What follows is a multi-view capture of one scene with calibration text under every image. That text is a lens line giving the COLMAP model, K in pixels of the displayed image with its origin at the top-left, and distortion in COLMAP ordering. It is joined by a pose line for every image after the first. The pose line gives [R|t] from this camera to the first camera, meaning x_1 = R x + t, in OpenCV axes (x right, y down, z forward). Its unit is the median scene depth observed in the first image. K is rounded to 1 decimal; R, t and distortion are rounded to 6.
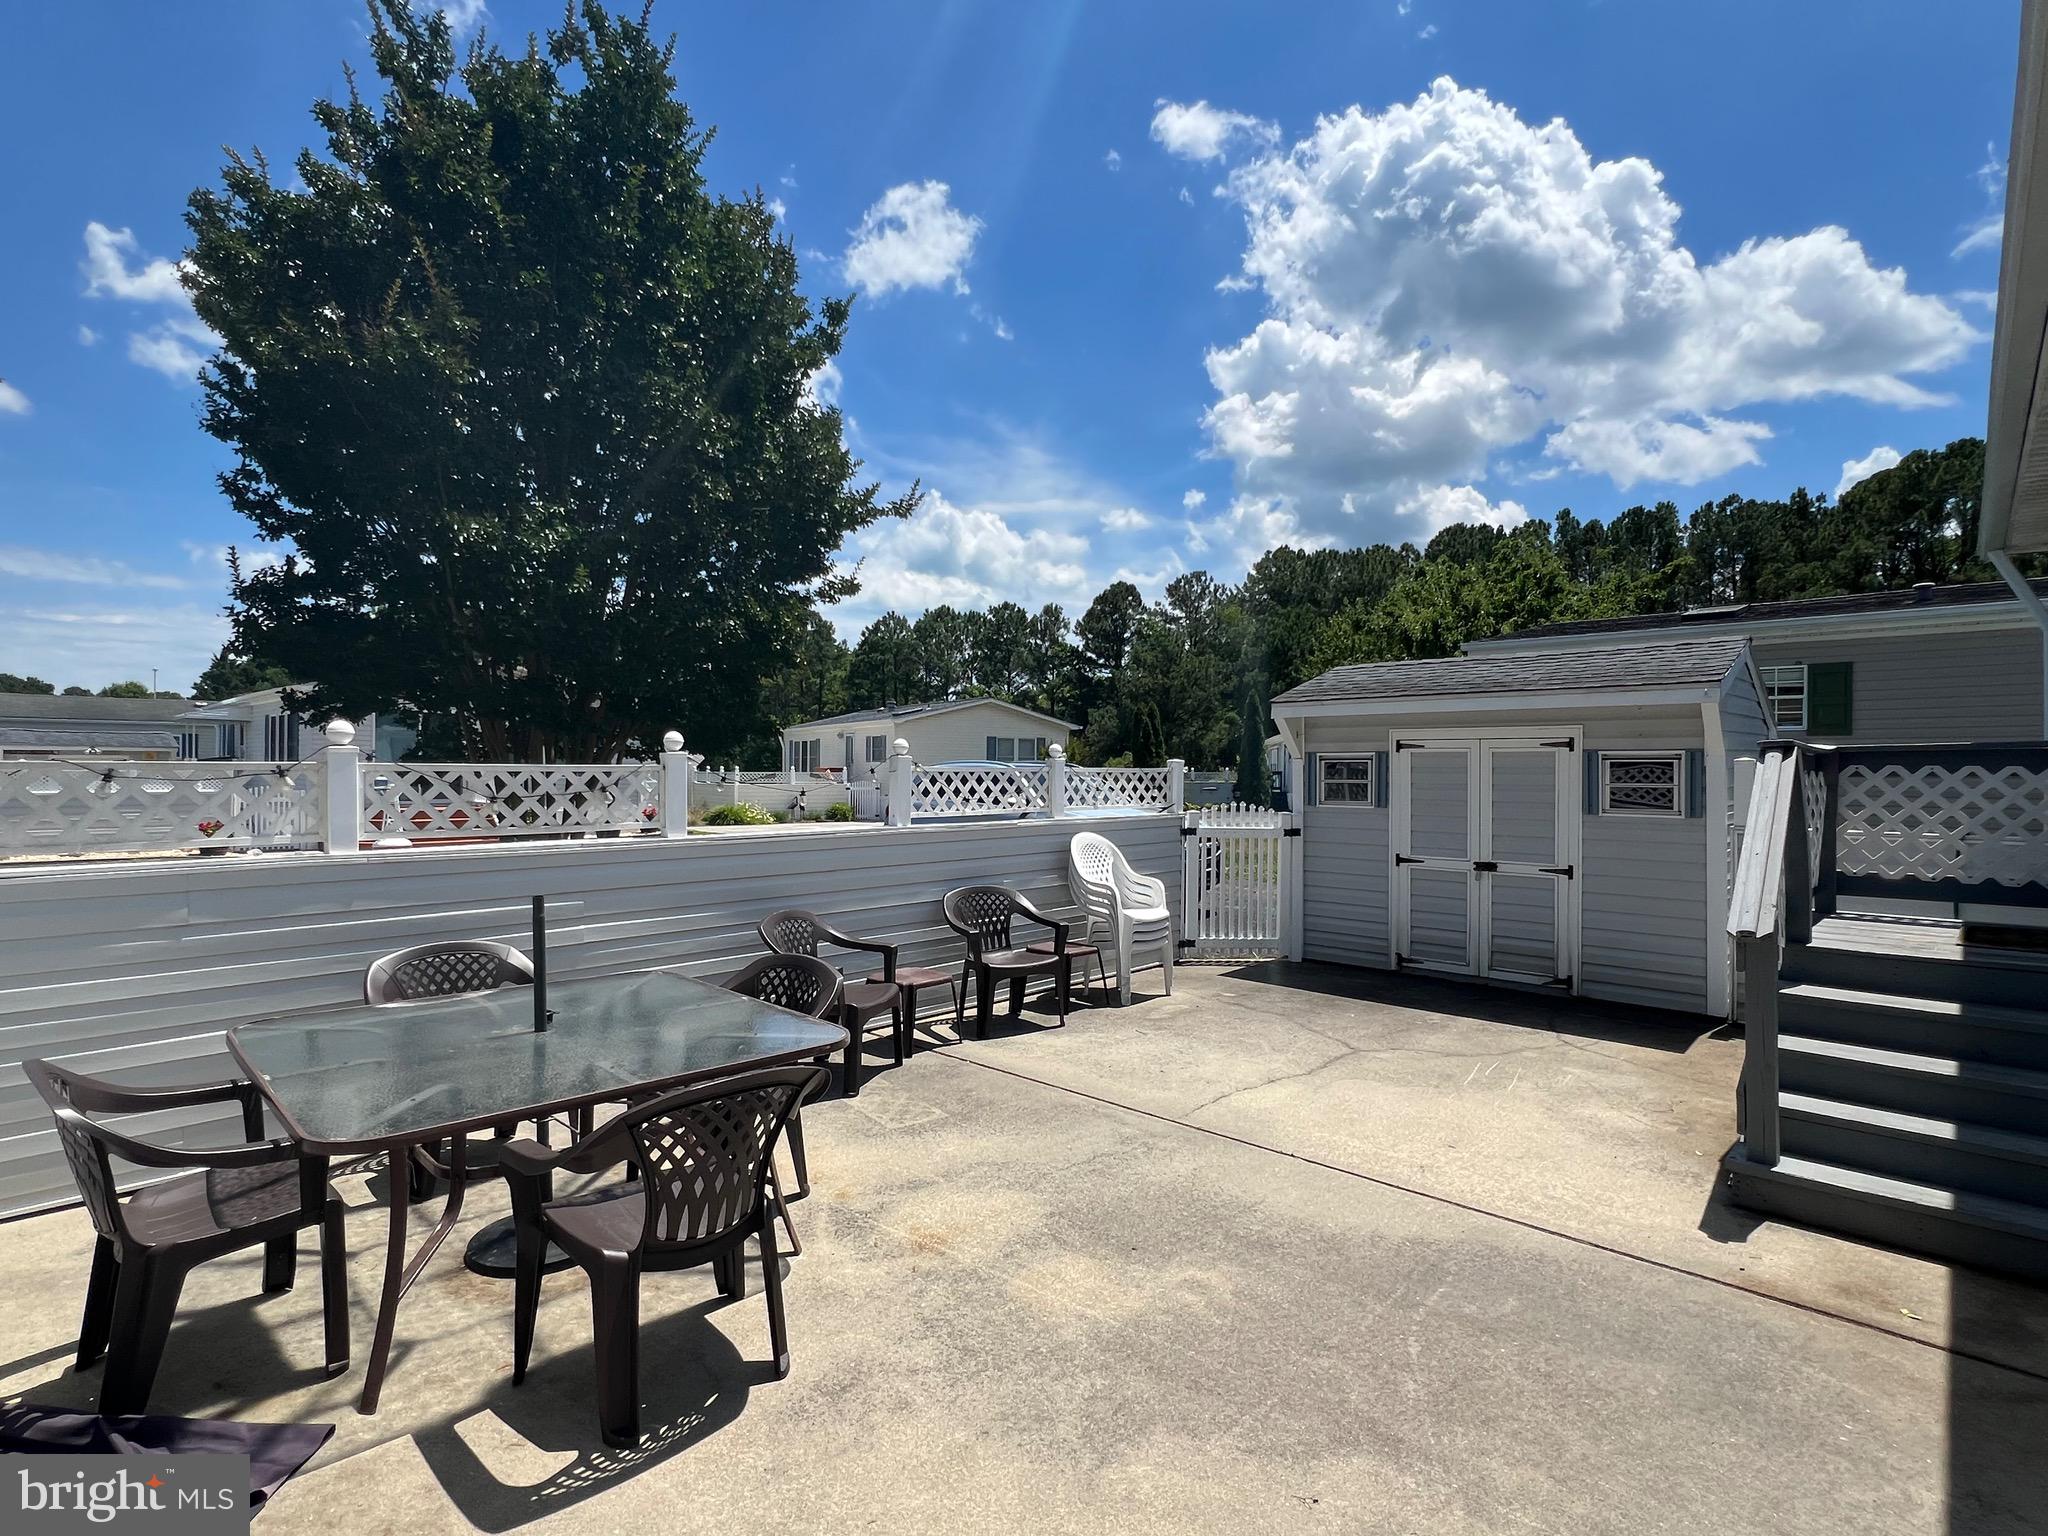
lens RADIAL K [[988.3, 0, 1017.5], [0, 988.3, 772.9], [0, 0, 1]] dist [-0.001711, 0.000198]
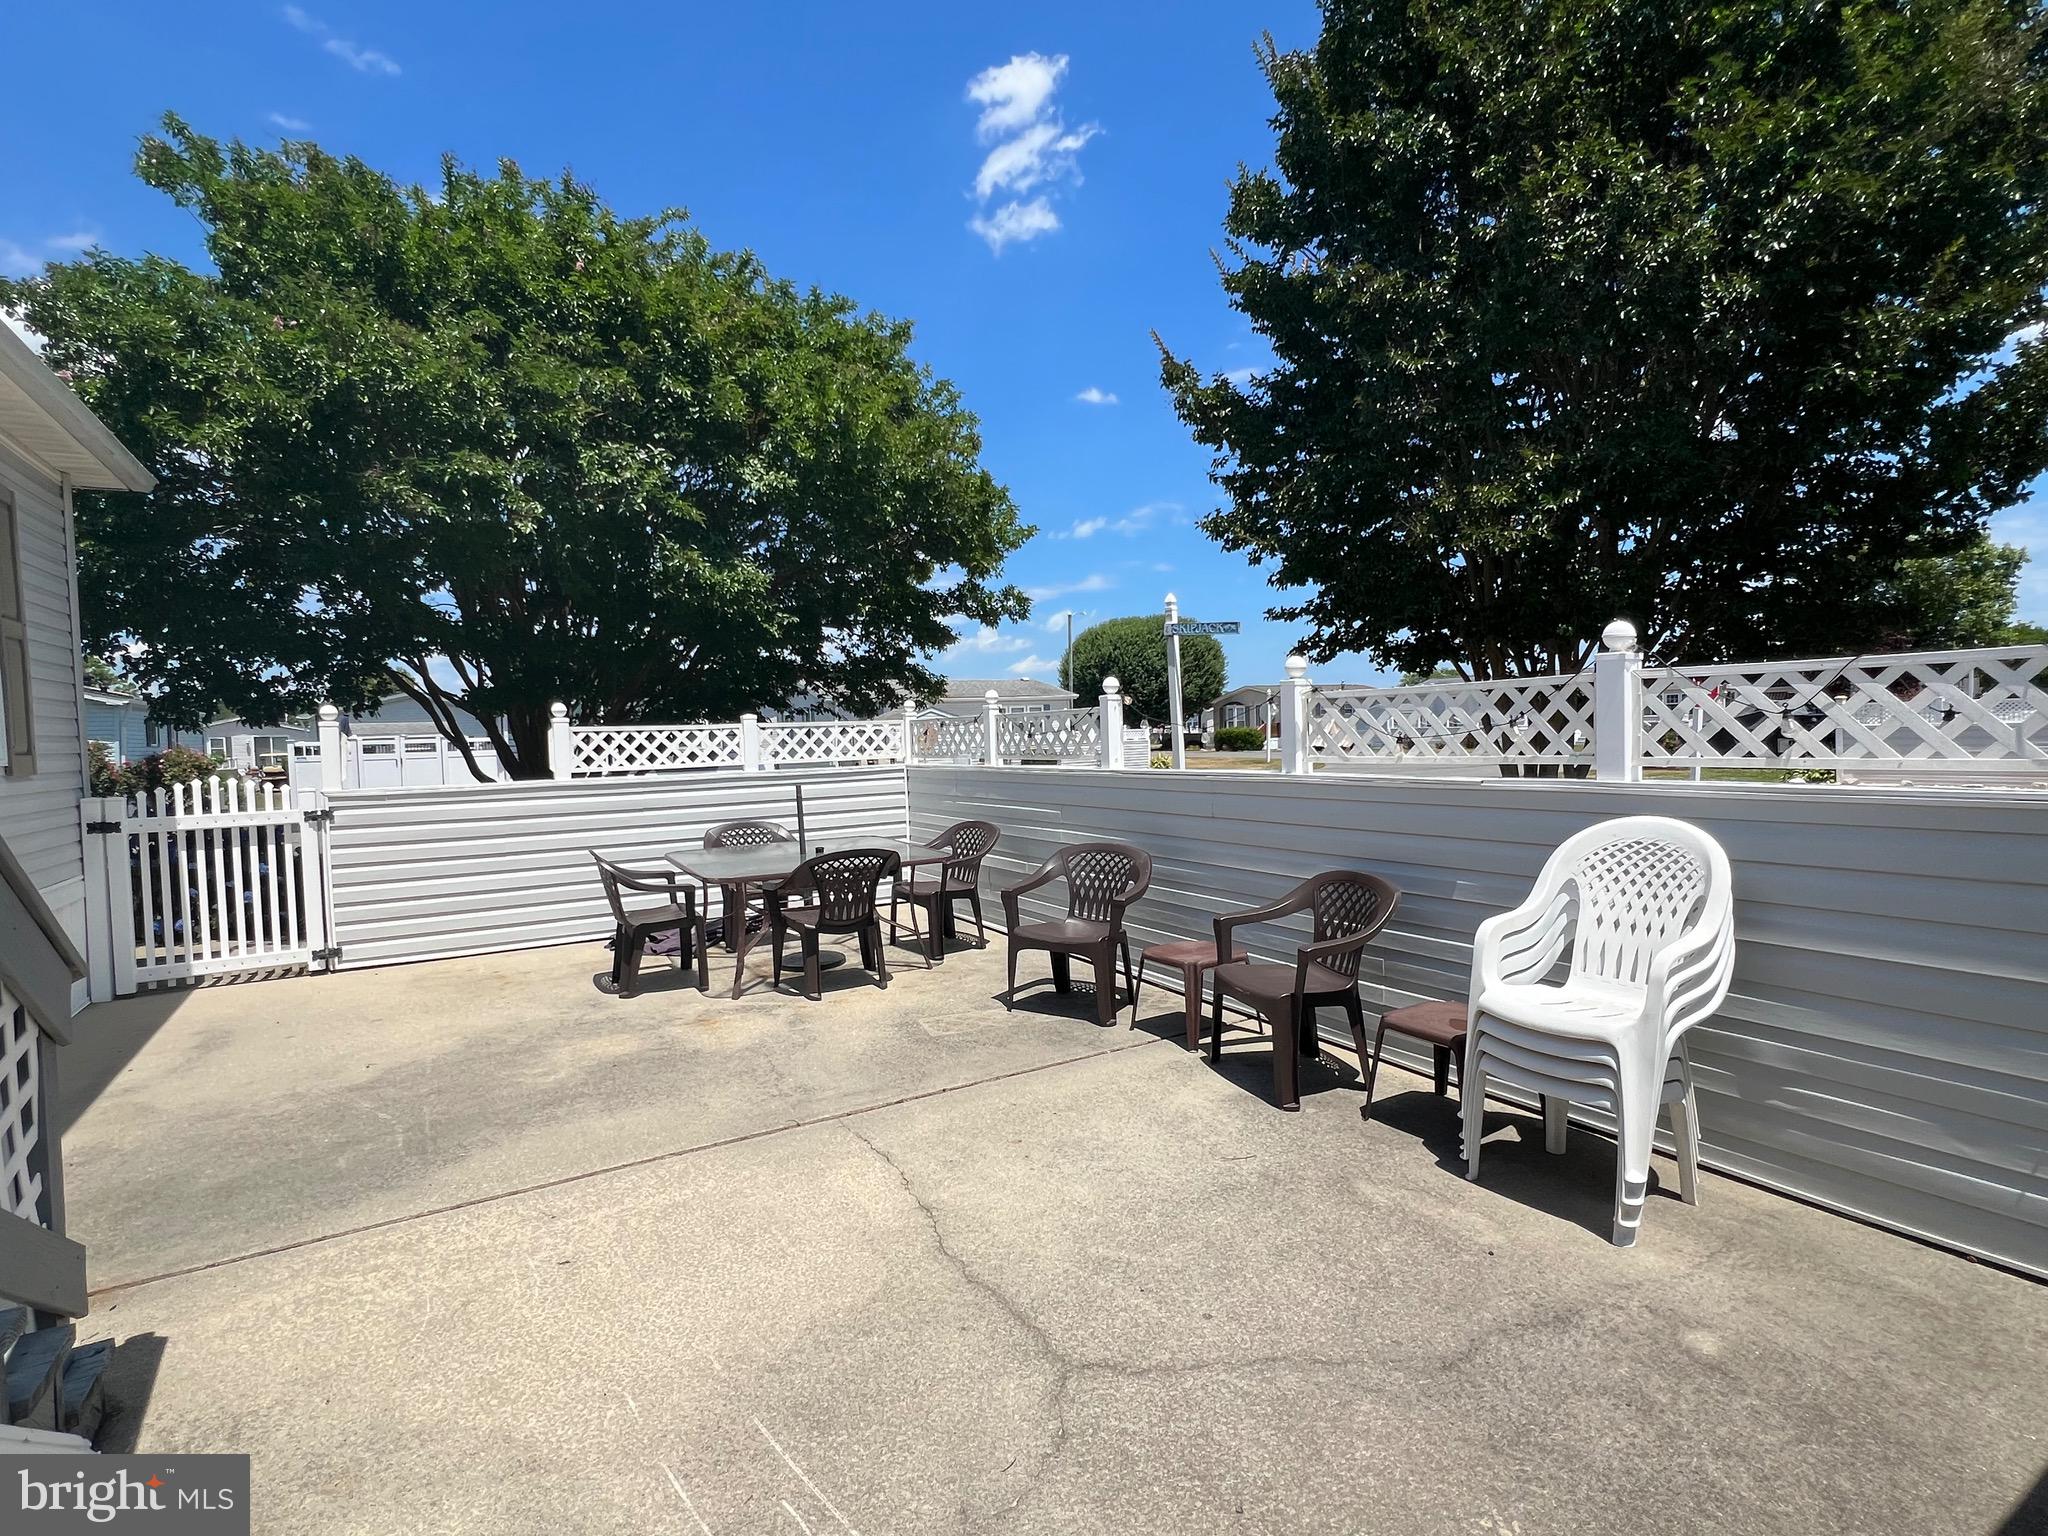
lens RADIAL K [[988.3, 0, 1014.9], [0, 988.3, 771.2], [0, 0, 1]] dist [-0.001711, 0.000198]
pose [[-0.266079, 0.040621, -0.963095, 1.053177], [0.027462, 0.999026, 0.034549, 0.031584], [0.963560, -0.017256, -0.266935, 1.572401]]
